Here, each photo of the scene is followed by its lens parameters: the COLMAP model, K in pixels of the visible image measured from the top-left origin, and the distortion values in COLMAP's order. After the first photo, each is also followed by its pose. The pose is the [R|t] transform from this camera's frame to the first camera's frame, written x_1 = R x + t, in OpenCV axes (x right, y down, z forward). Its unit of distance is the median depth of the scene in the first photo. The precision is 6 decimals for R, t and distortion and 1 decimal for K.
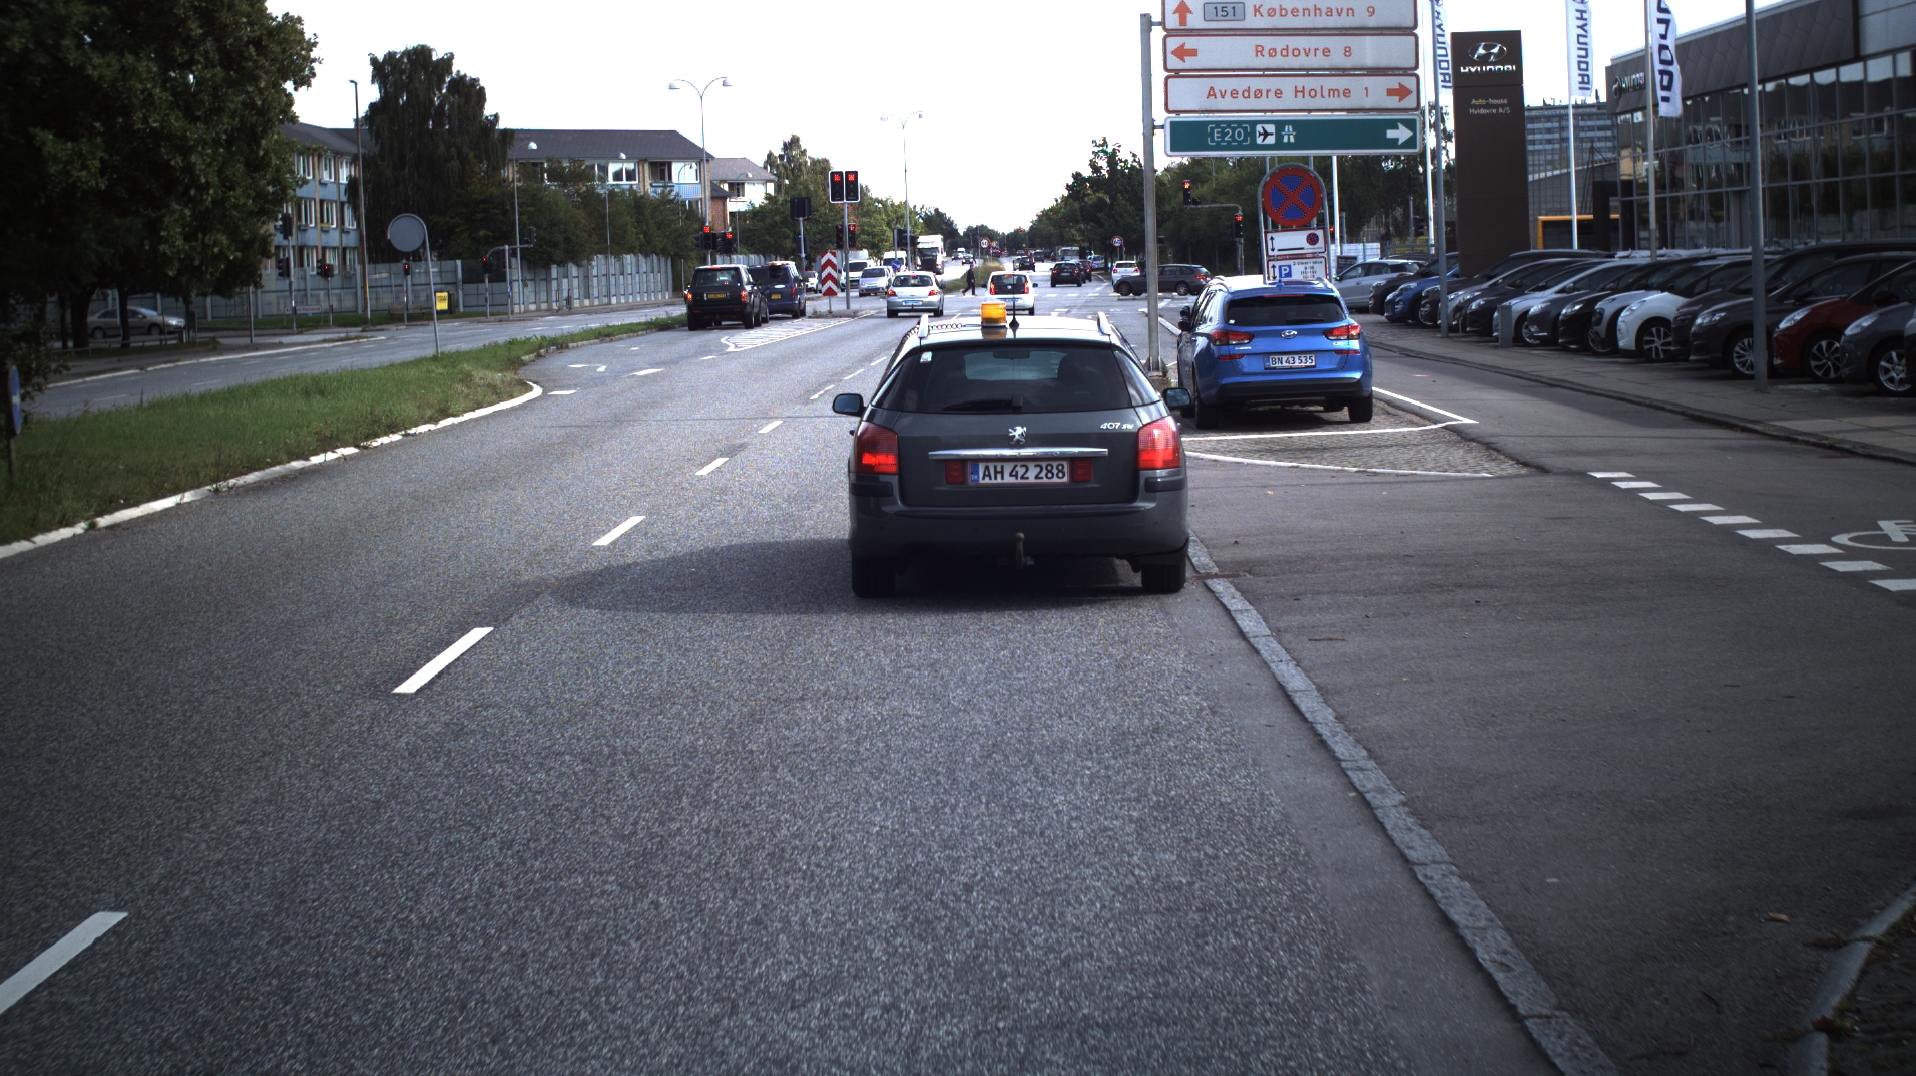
lens RADIAL K [[3550.1, 0, 958.0], [0, 3550.1, 538.0], [0, 0, 1]] dist [-0.264716, 0.302445]
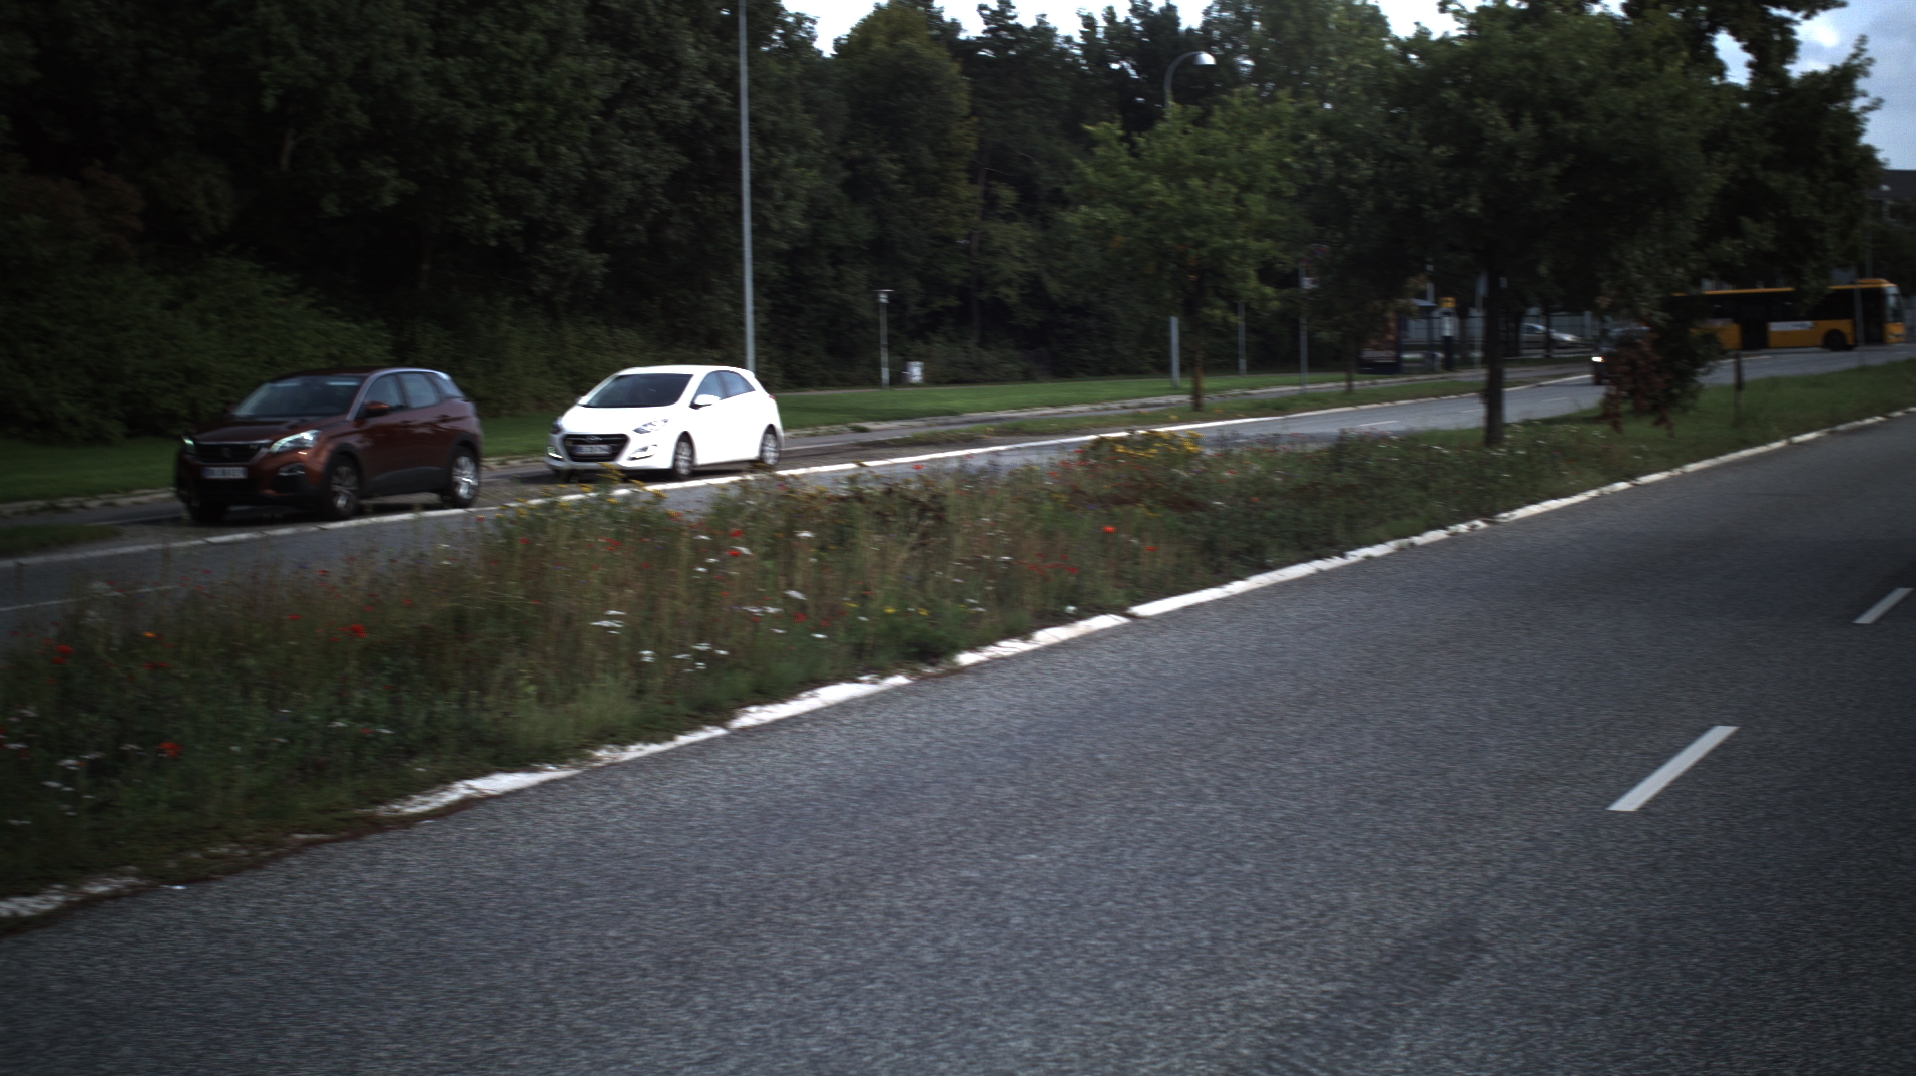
lens RADIAL K [[3550.1, 0, 958.0], [0, 3550.1, 538.0], [0, 0, 1]] dist [-0.264716, 0.302445]
pose [[0.933977, 0.037046, -0.355408, -0.002129], [-0.039395, 0.999224, 0.000629, 0.024957], [0.355155, 0.013414, 0.934711, -0.338339]]
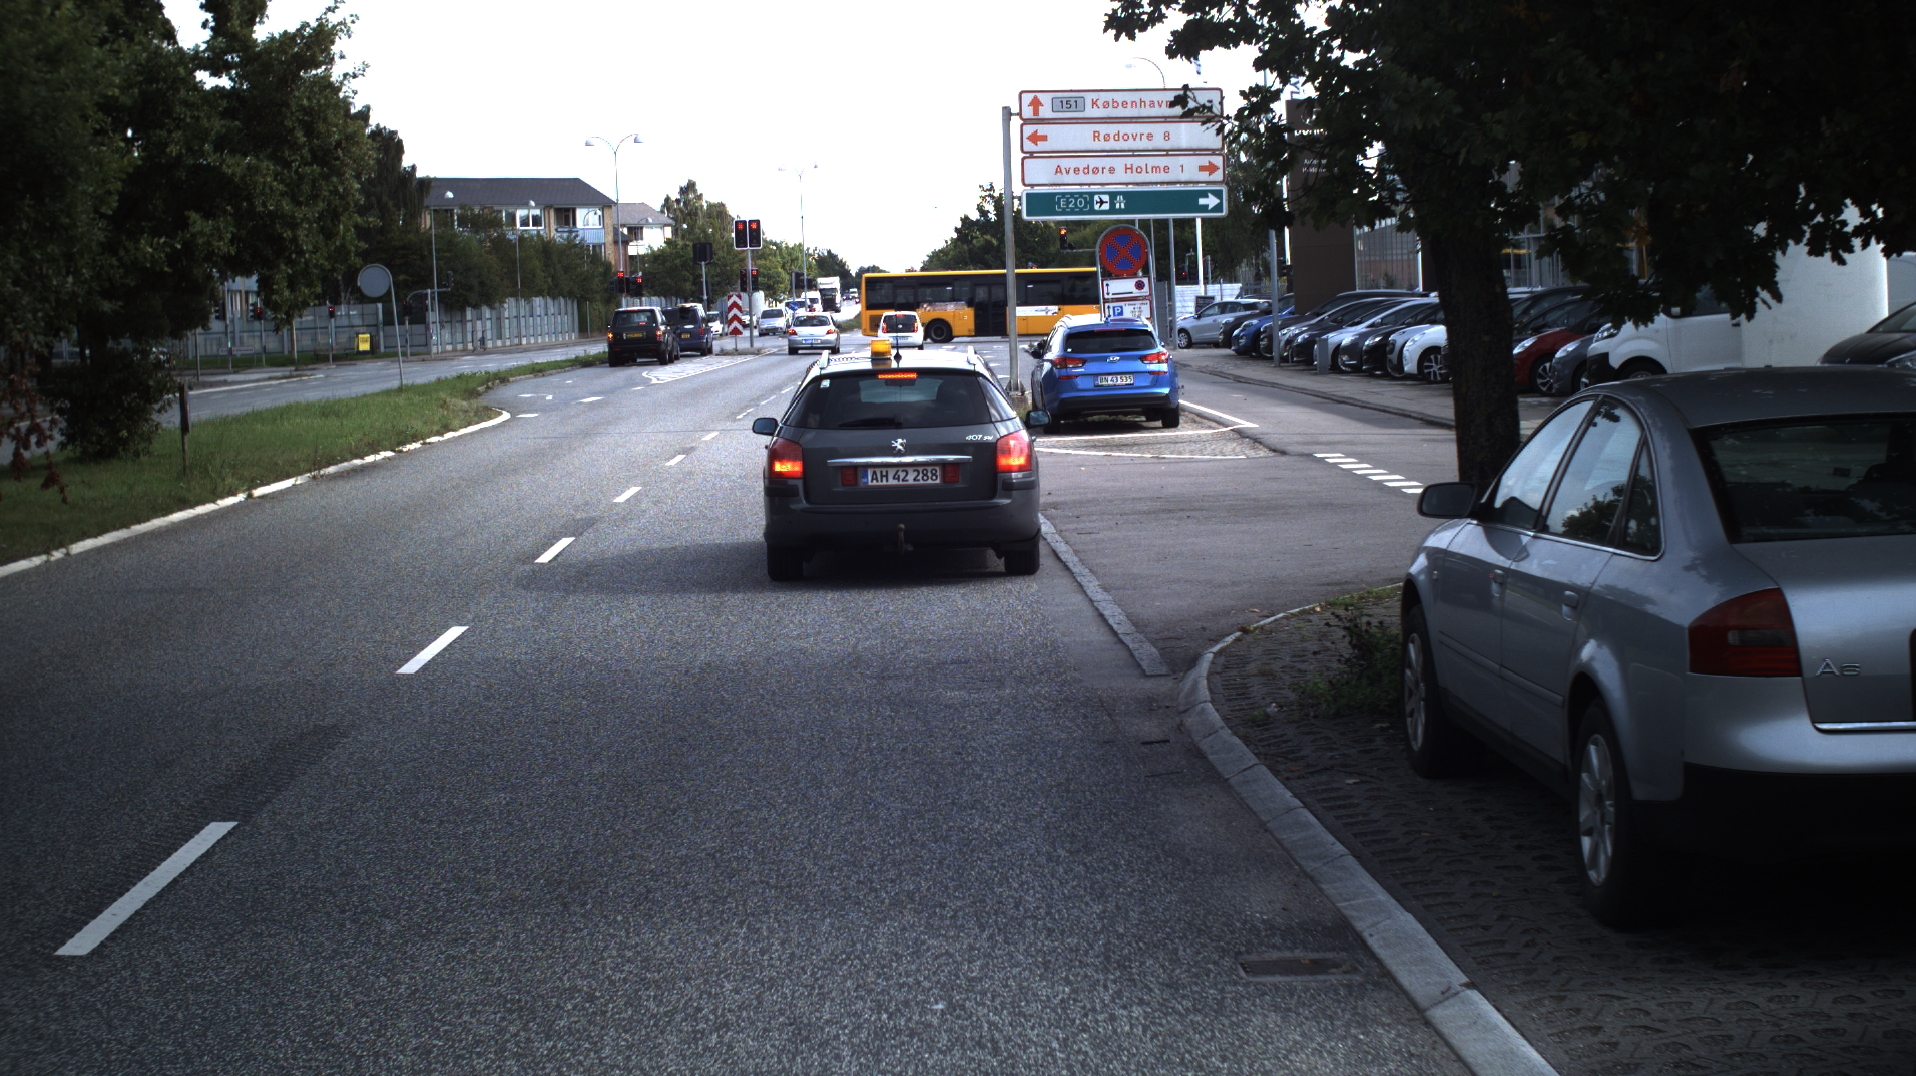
lens RADIAL K [[3550.1, 0, 958.0], [0, 3550.1, 538.0], [0, 0, 1]] dist [-0.264716, 0.302445]
pose [[0.999527, -0.006334, 0.030078, -0.001906], [0.006670, 0.999916, -0.011100, 0.012622], [-0.030005, 0.011295, 0.999486, -0.171751]]
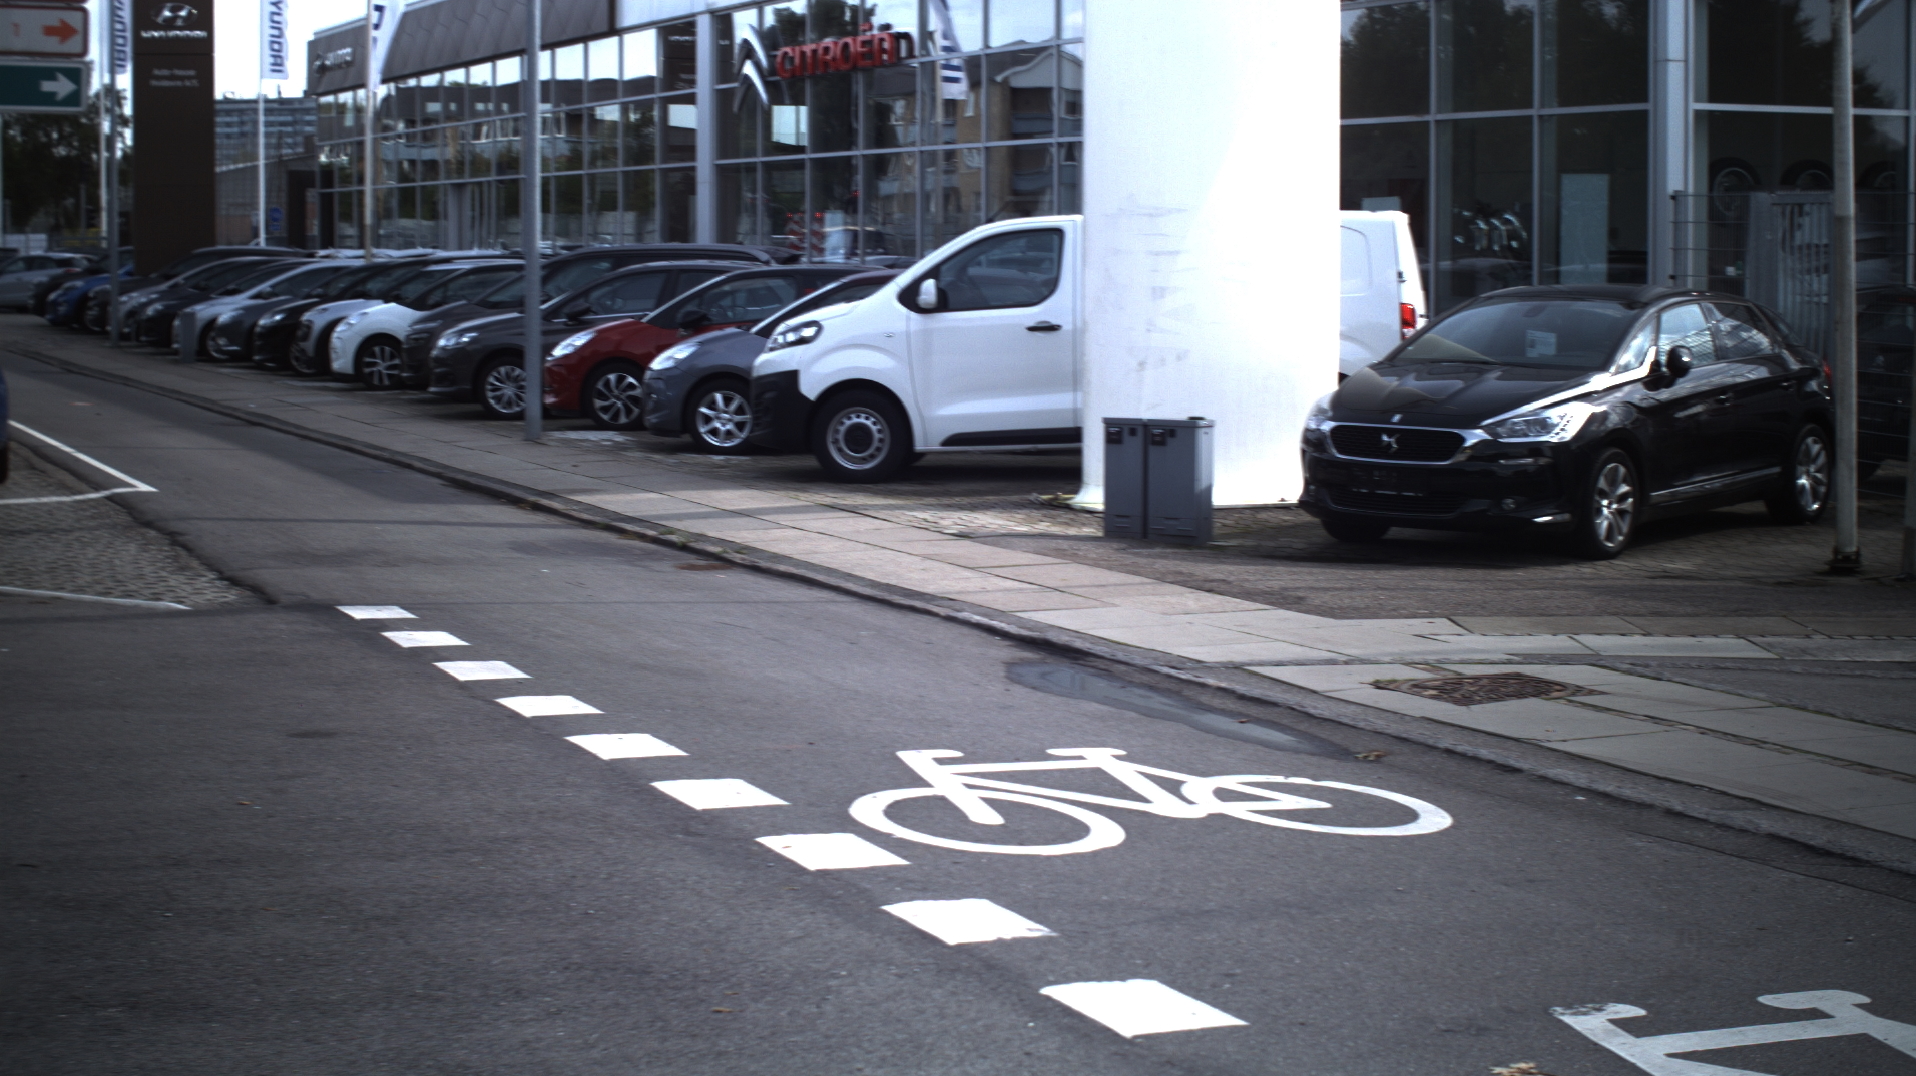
lens RADIAL K [[3550.1, 0, 958.0], [0, 3550.1, 538.0], [0, 0, 1]] dist [-0.264716, 0.302445]
pose [[0.930965, 0.008846, 0.365002, 0.023194], [-0.009011, 0.999959, -0.001251, -0.013320], [-0.364998, -0.002125, 0.931006, 0.164387]]
